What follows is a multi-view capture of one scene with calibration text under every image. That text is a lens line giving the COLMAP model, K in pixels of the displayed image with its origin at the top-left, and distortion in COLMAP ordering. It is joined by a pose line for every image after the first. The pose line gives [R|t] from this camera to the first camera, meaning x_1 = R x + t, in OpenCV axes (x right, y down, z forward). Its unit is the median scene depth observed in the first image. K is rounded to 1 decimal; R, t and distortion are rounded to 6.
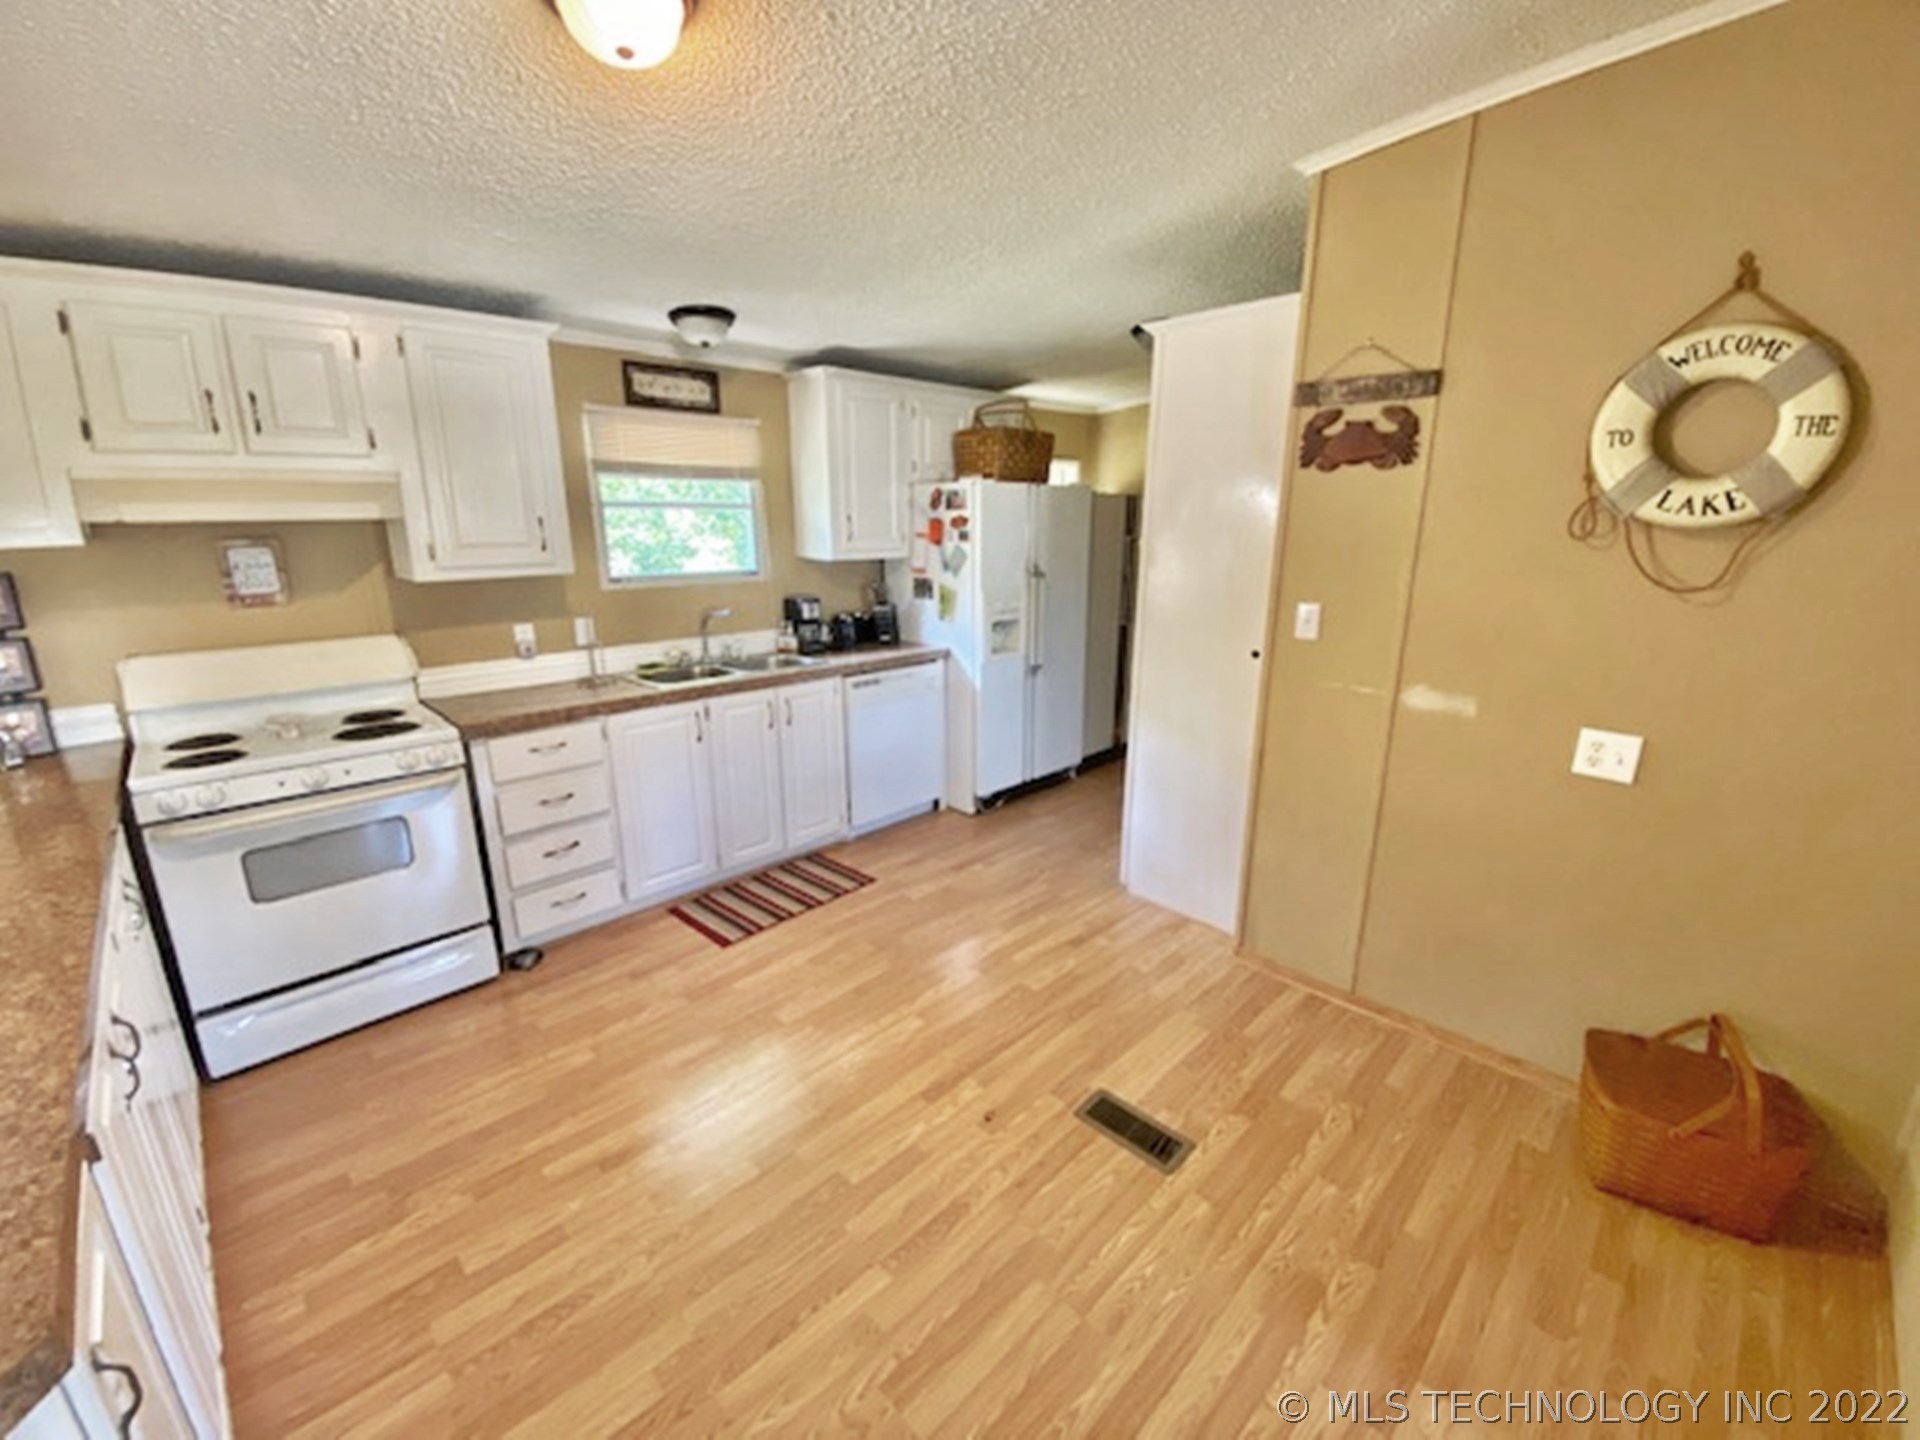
lens RADIAL K [[773.5, 0, 953.4], [0, 773.5, 714.6], [0, 0, 1]] dist [0.025998, -0.023829]
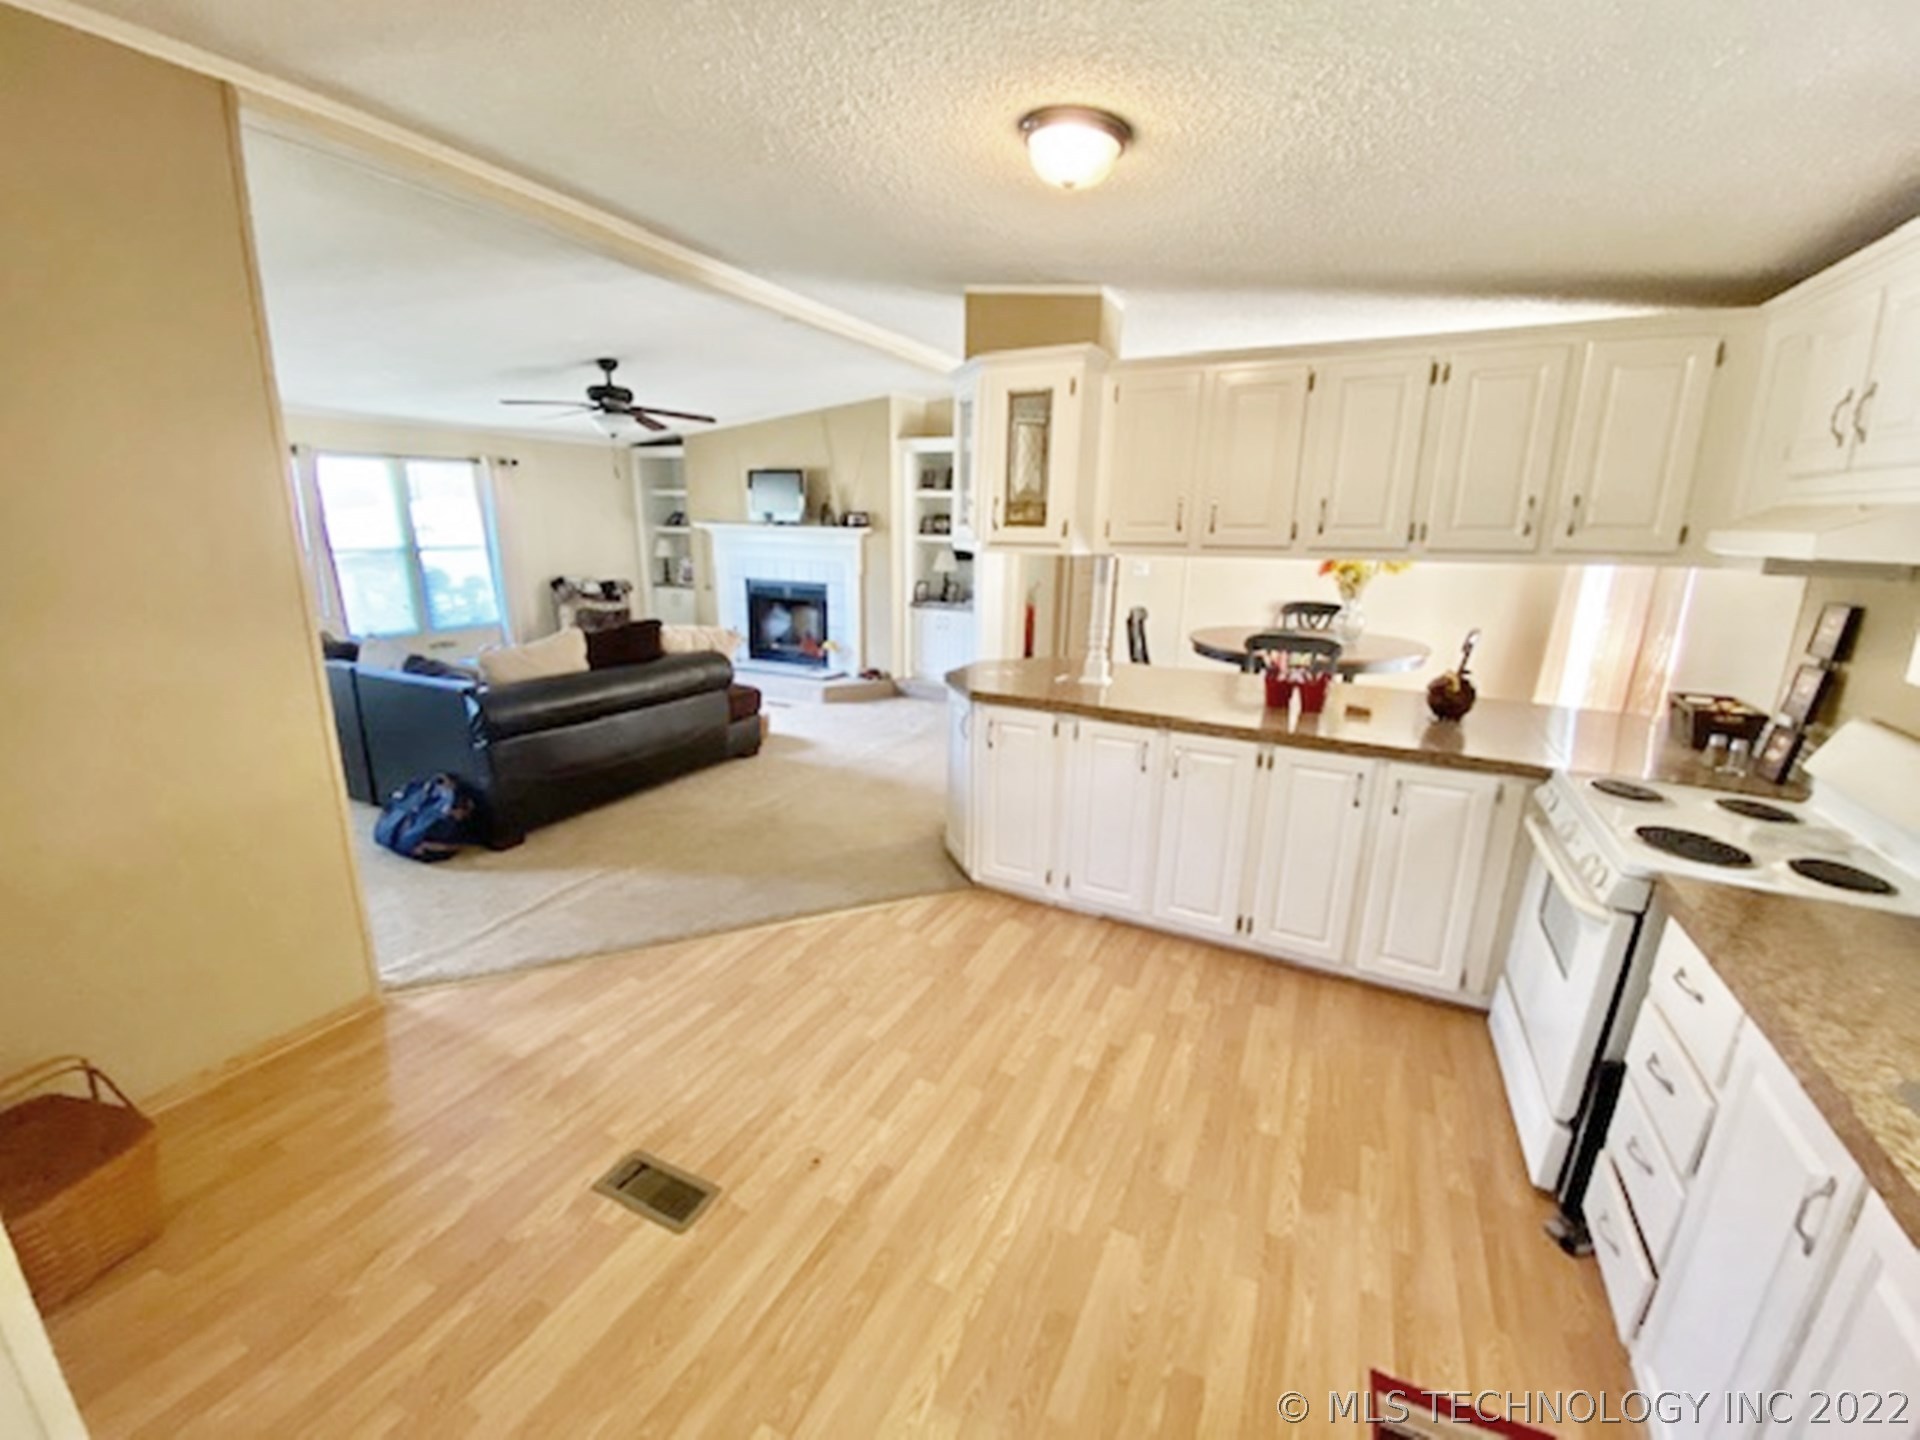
lens RADIAL K [[773.5, 0, 953.4], [0, 773.5, 714.6], [0, 0, 1]] dist [0.025998, -0.023829]
pose [[-0.947786, 0.060649, -0.313088, 0.111028], [-0.097729, 0.879278, 0.466175, -0.310740], [0.303564, 0.472431, -0.827440, 1.169205]]
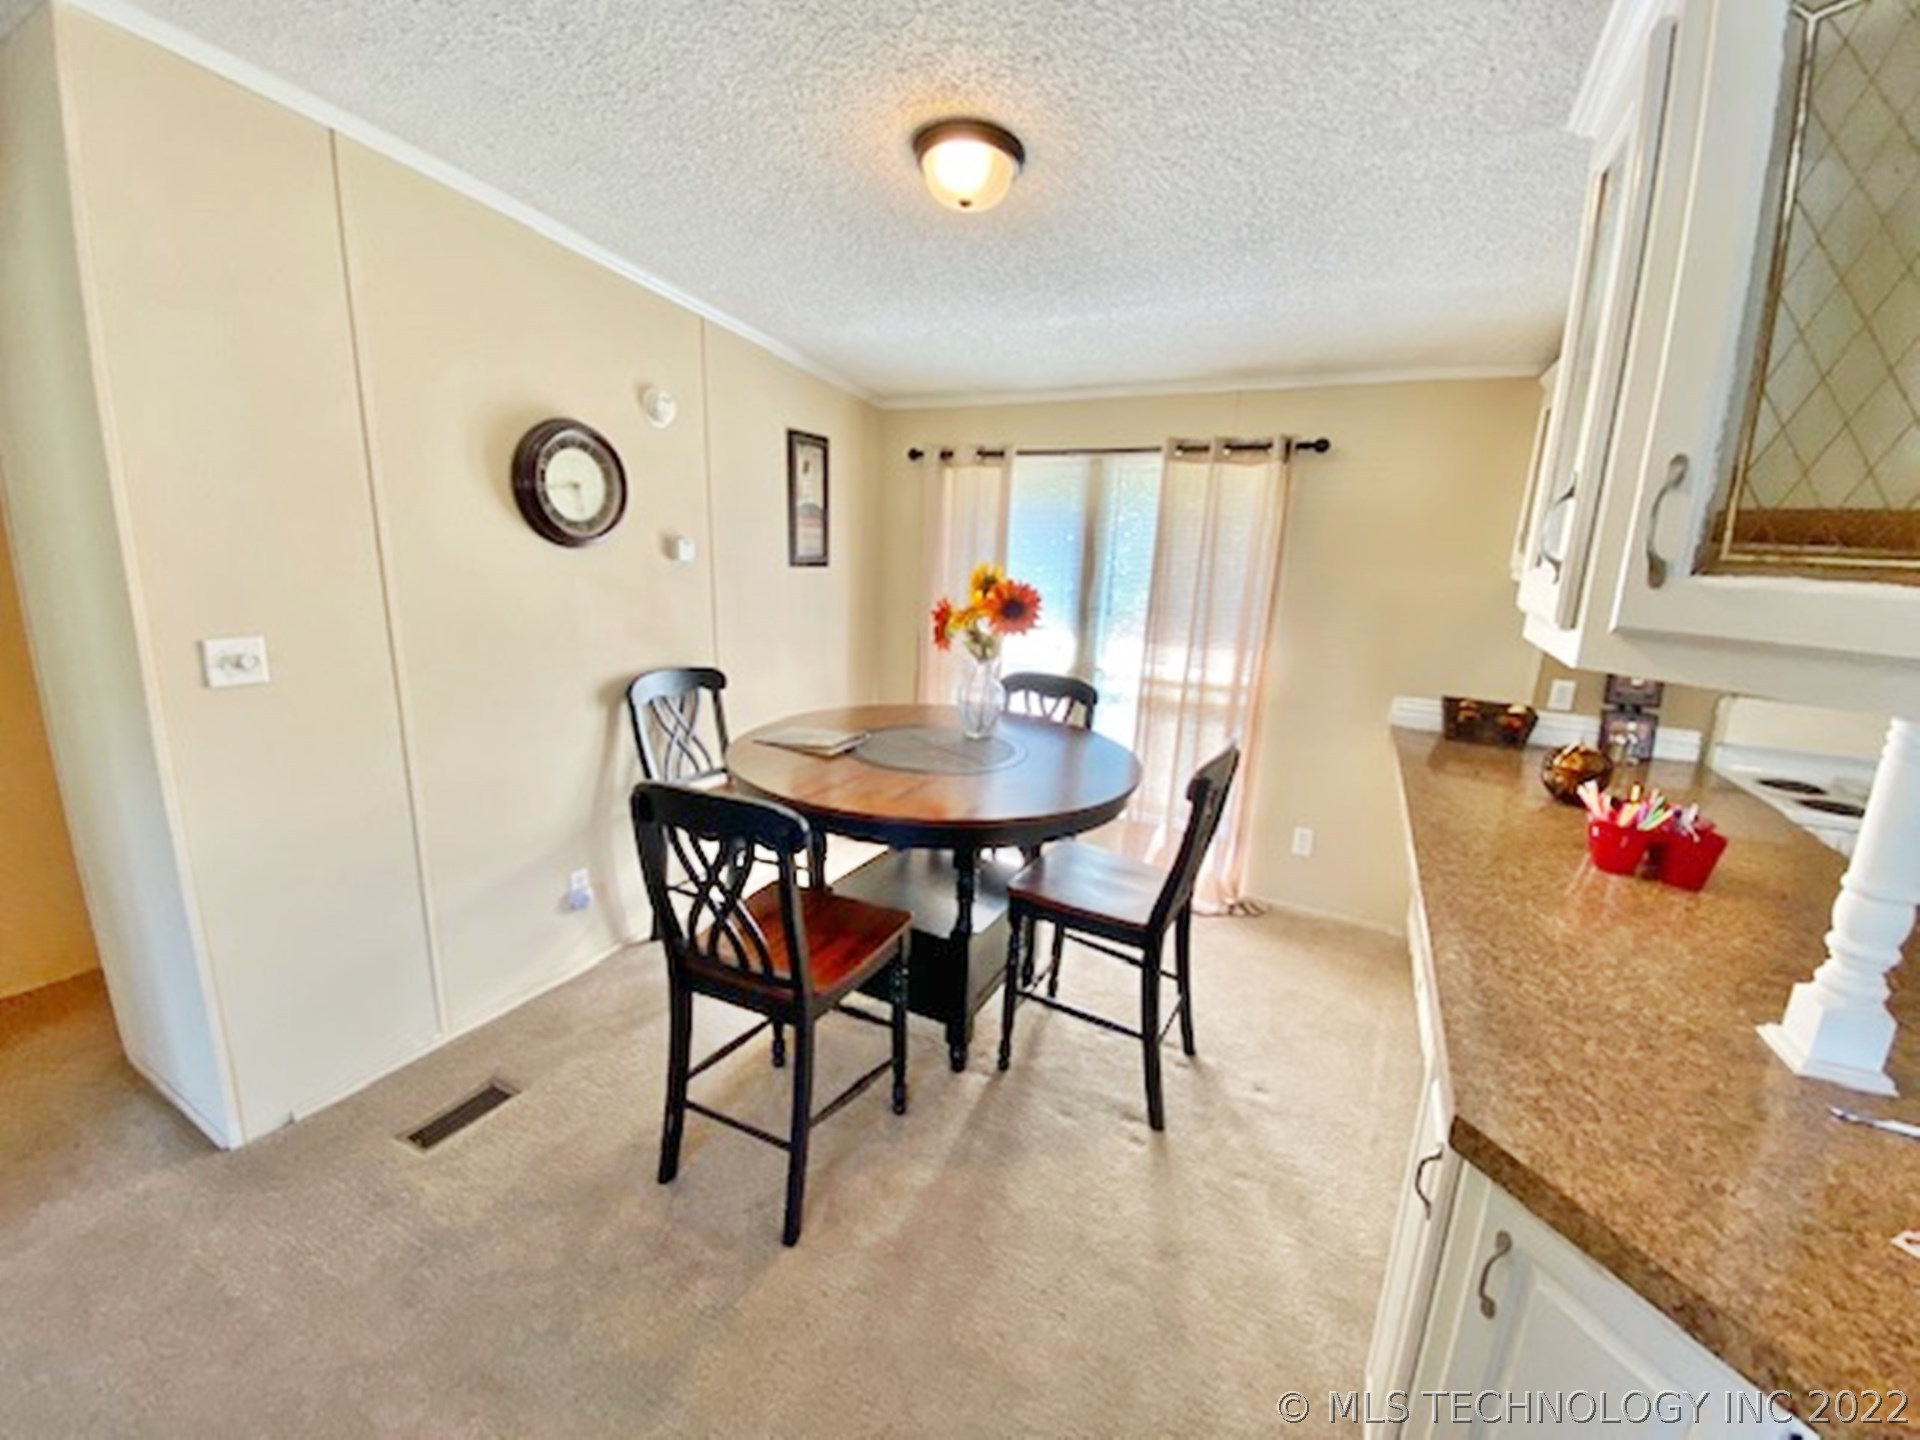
lens RADIAL K [[792.9, 0, 955.3], [0, 792.9, 721.1], [0, 0, 1]] dist [0.020464, -0.022318]
pose [[0.317415, 0.215553, -0.923463, -0.291155], [-0.271017, 0.953826, 0.129486, 0.100255], [0.908734, 0.209174, 0.361177, -0.378416]]
